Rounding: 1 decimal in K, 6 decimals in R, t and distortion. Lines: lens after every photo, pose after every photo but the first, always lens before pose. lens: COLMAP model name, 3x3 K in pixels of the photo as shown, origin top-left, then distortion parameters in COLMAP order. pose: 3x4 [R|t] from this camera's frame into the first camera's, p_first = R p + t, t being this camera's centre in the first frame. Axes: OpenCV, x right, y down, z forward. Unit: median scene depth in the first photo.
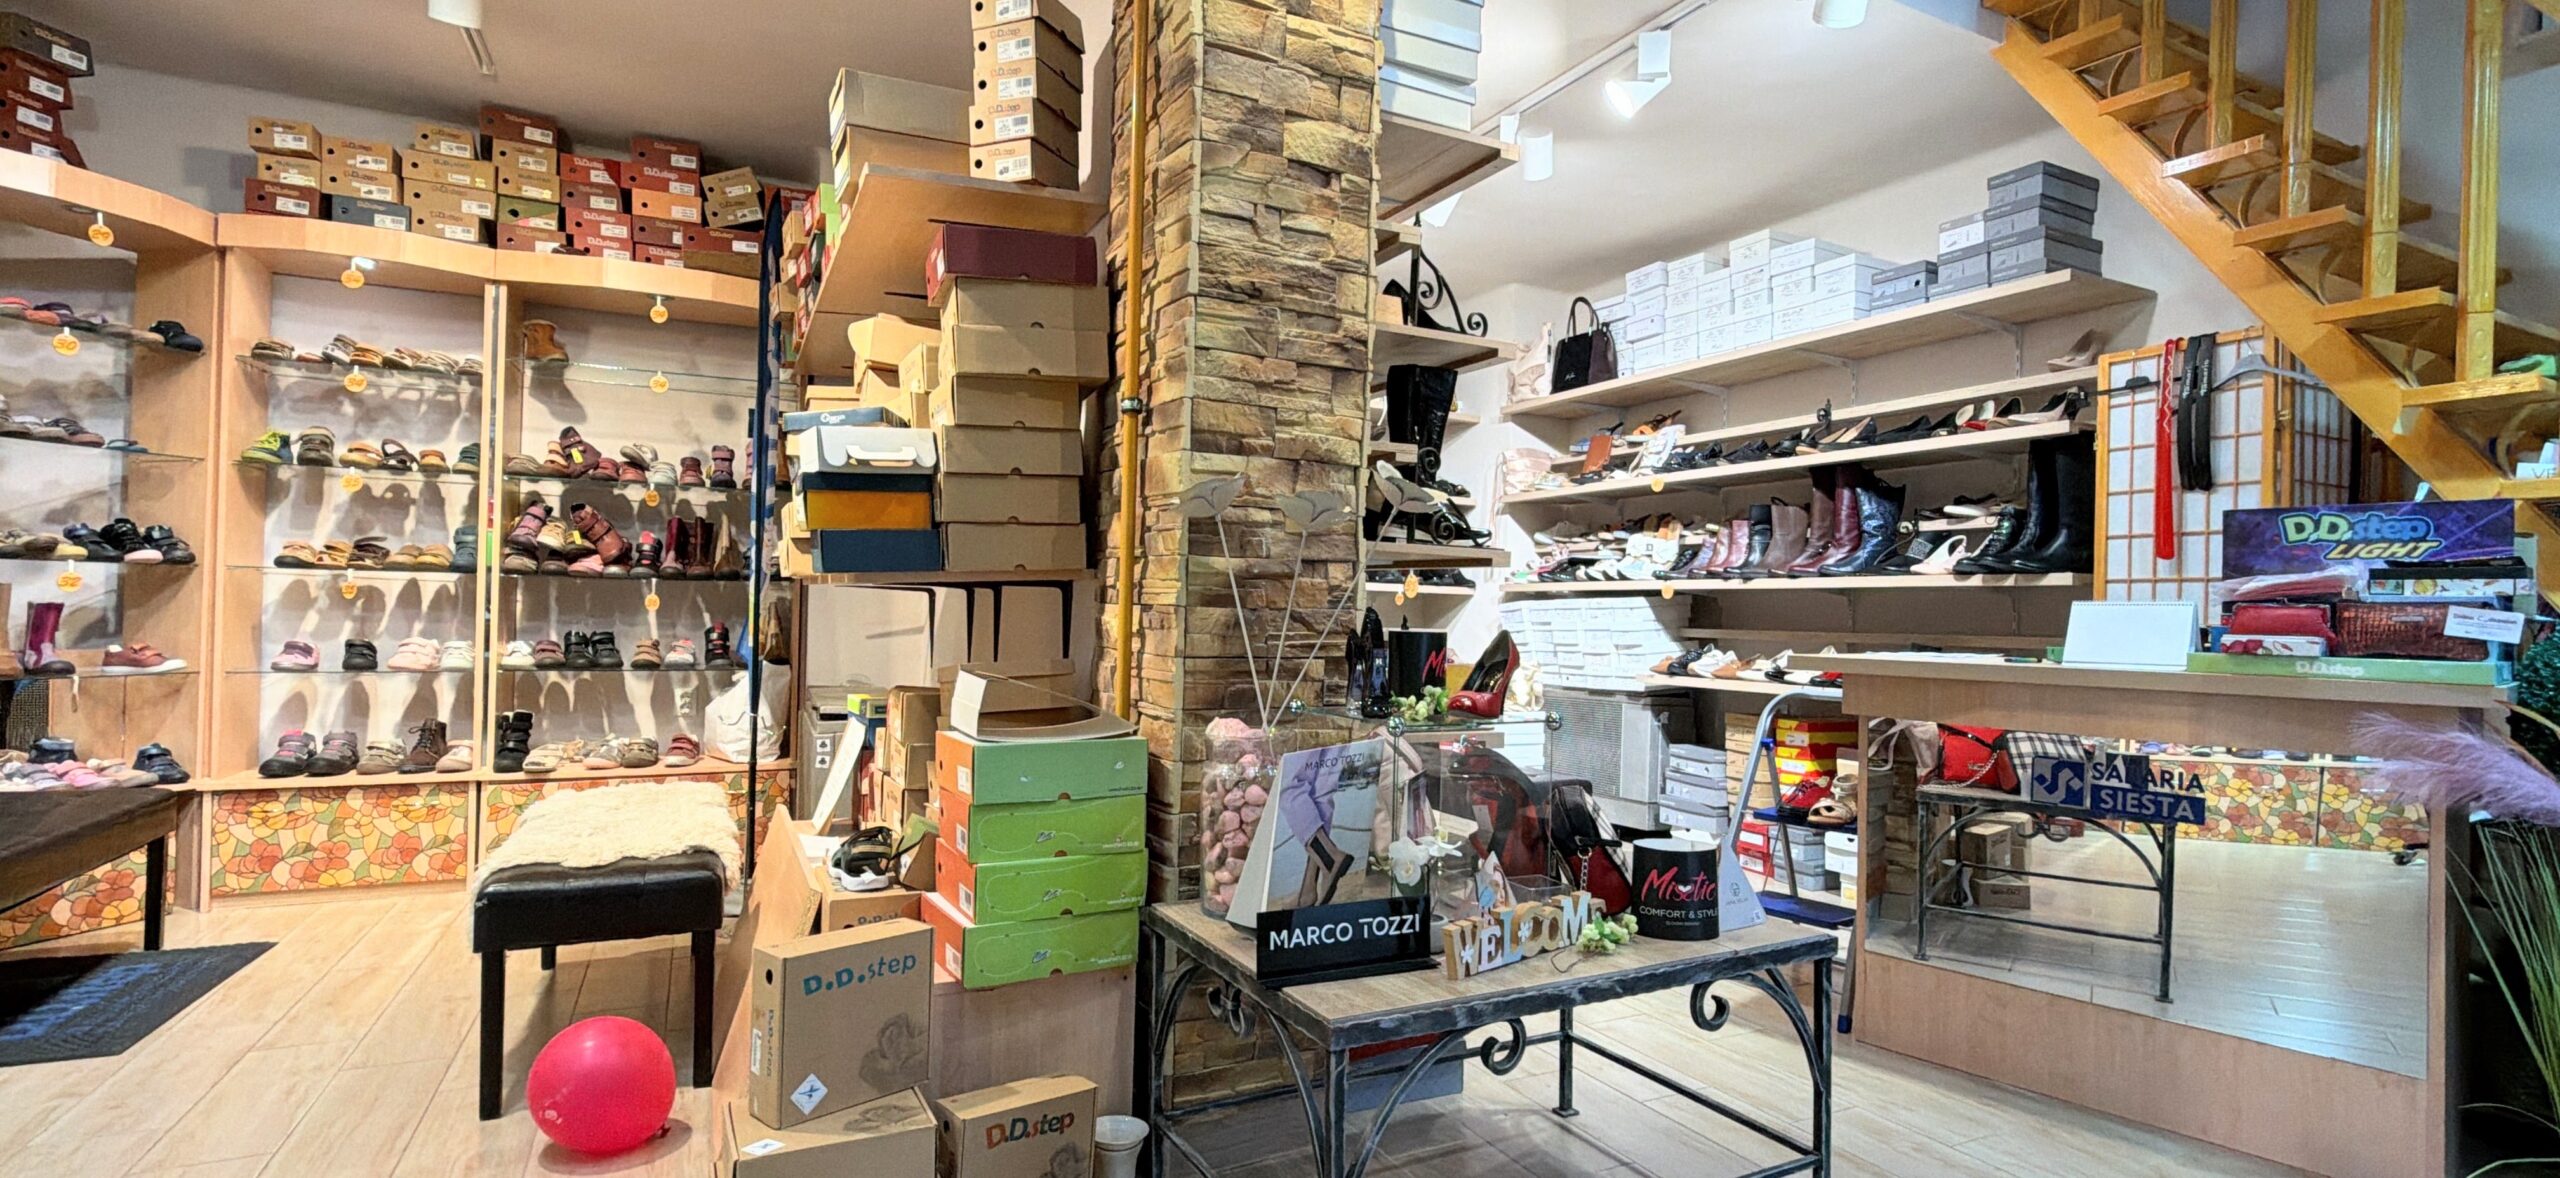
lens RADIAL K [[1158.6, 0, 1279.4], [0, 1158.6, 592.4], [0, 0, 1]] dist [0.000384, -0.000397]
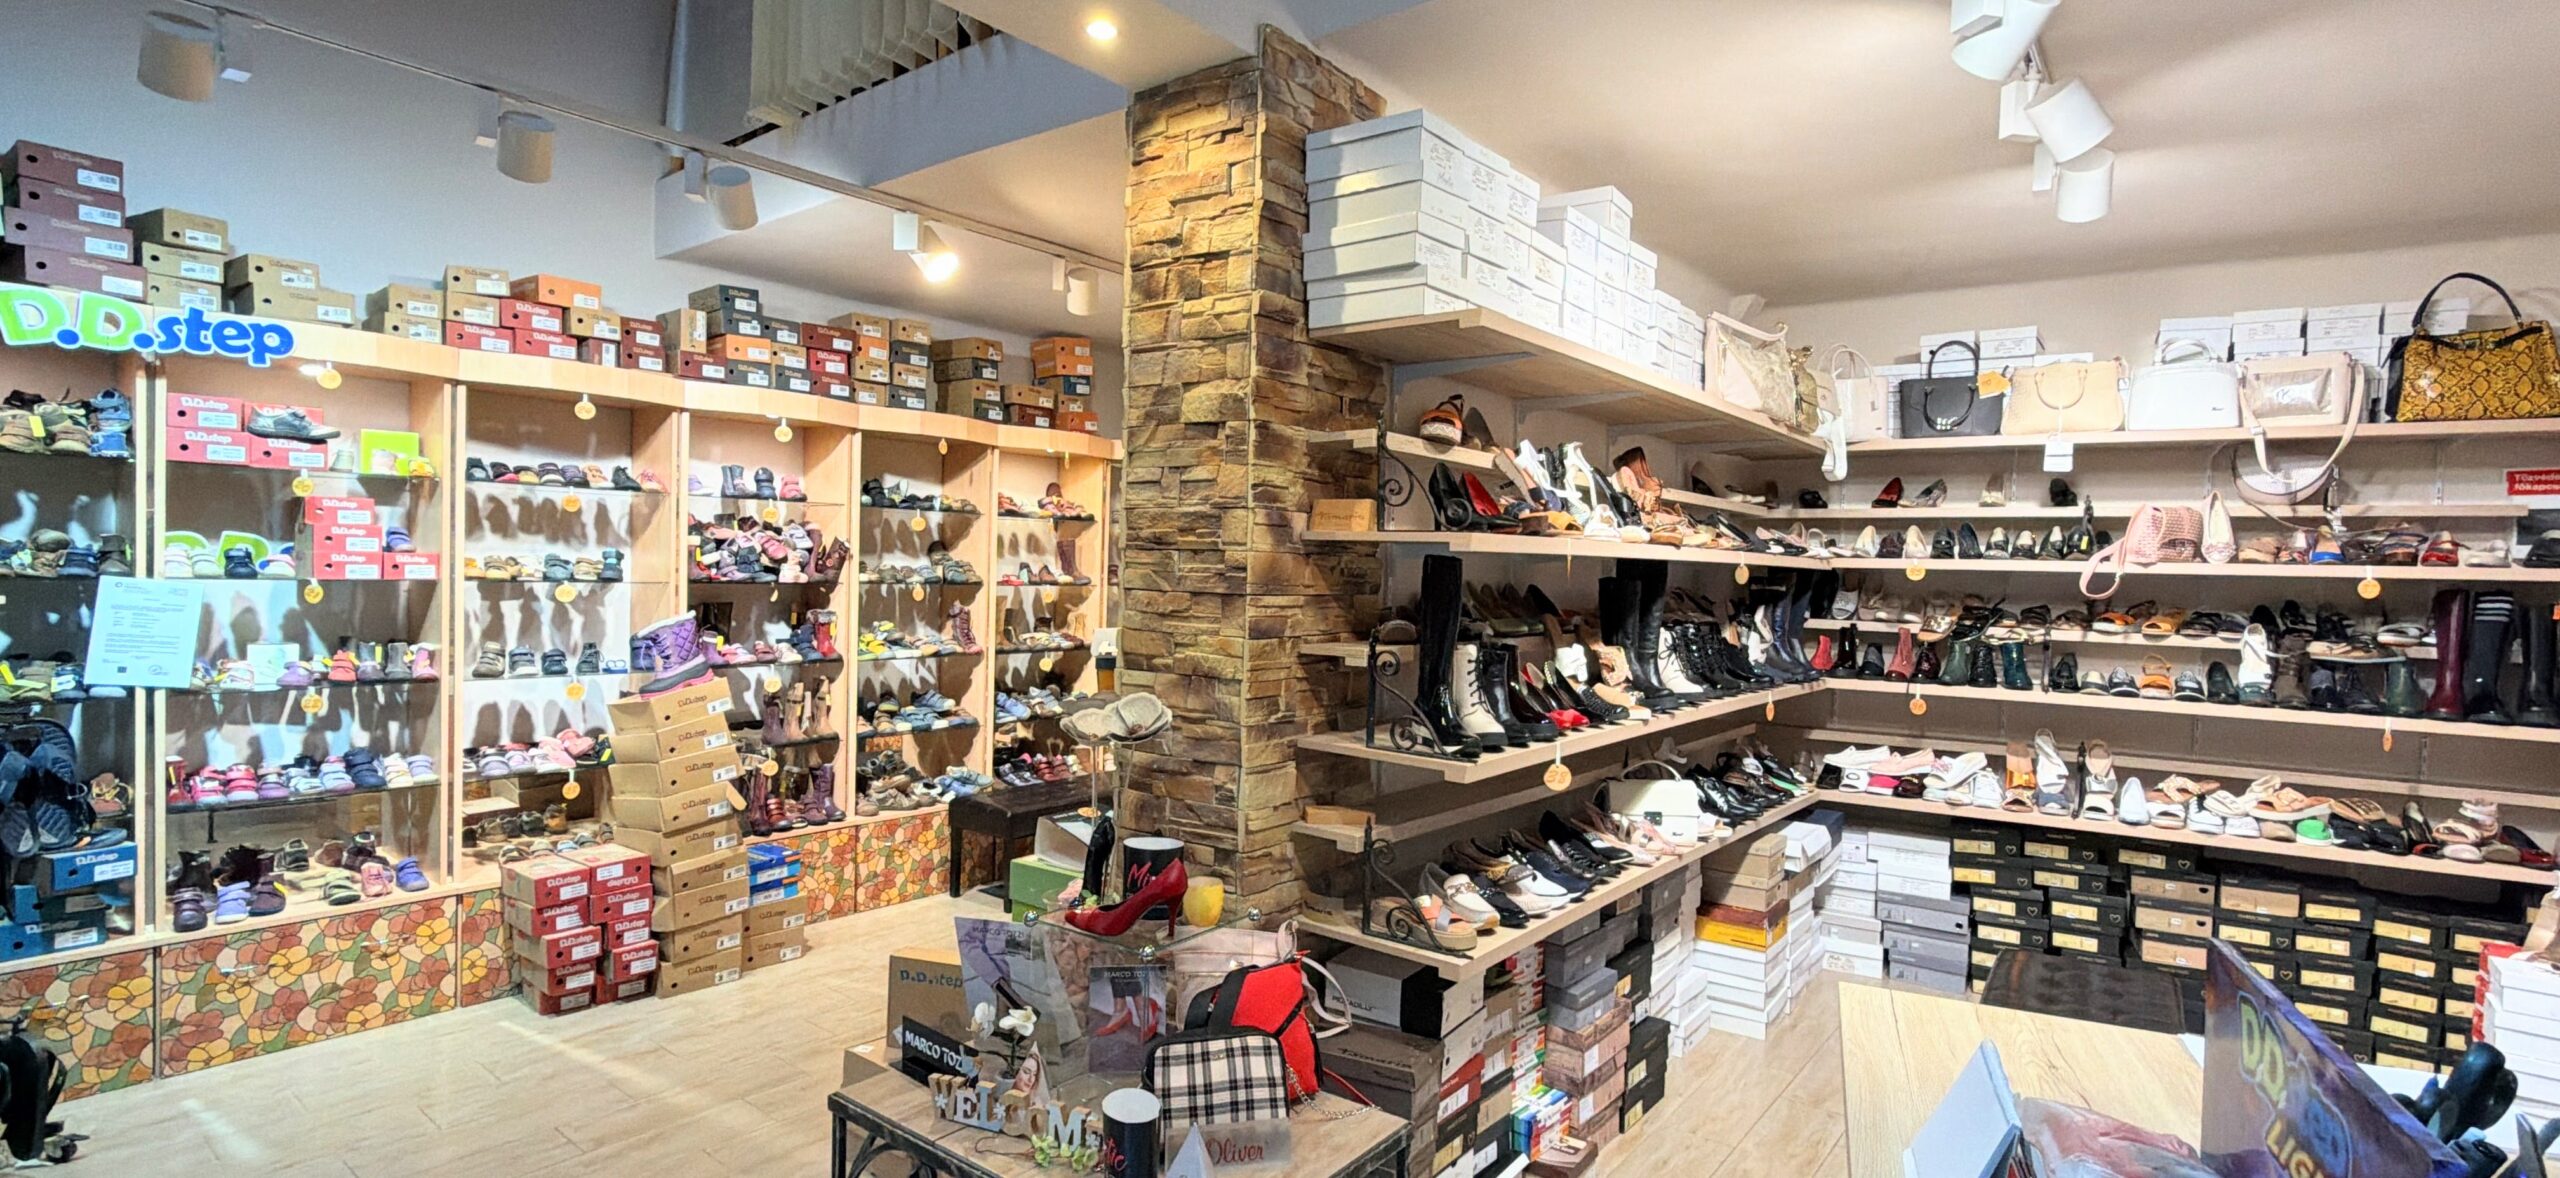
lens RADIAL K [[1158.6, 0, 1279.4], [0, 1158.6, 592.4], [0, 0, 1]] dist [0.000384, -0.000397]
pose [[0.423816, 0.008395, -0.905709, 0.773700], [-0.003862, 0.999965, 0.007462, -0.143435], [0.905740, 0.000336, 0.423833, 0.398926]]
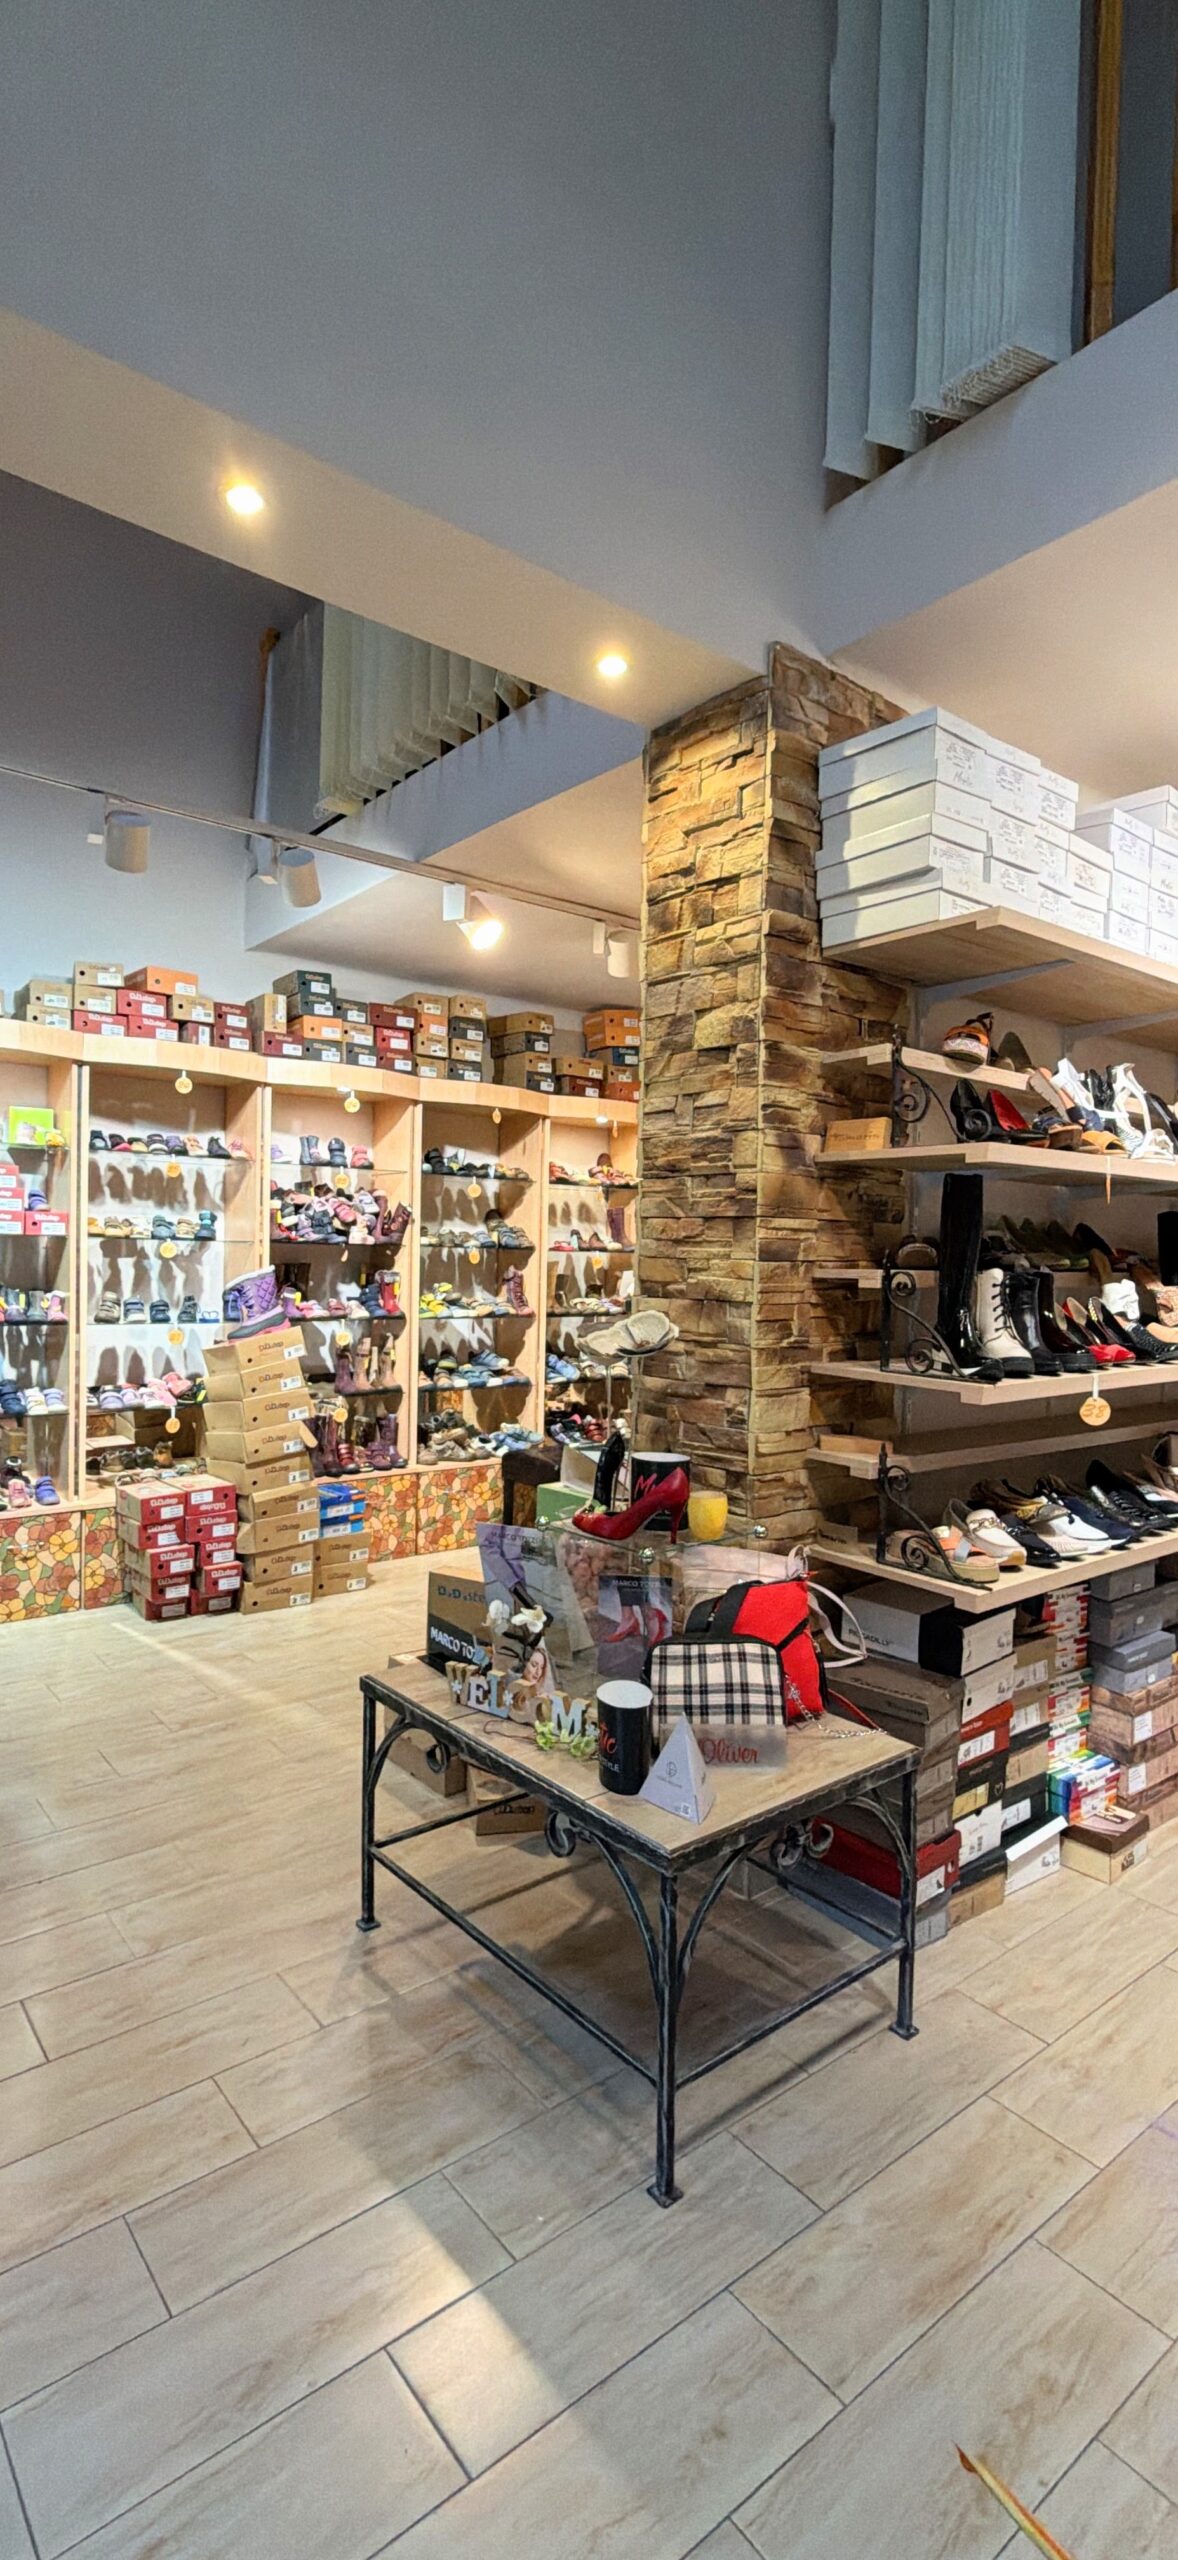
lens RADIAL K [[1158.6, 0, 588.5], [0, 1158.6, 1286.4], [0, 0, 1]] dist [0.000384, -0.000397]
pose [[0.210352, 0.006655, -0.977603, 0.795603], [-0.003114, 0.999976, 0.006138, -0.092974], [0.977621, 0.001753, 0.210368, 0.435501]]
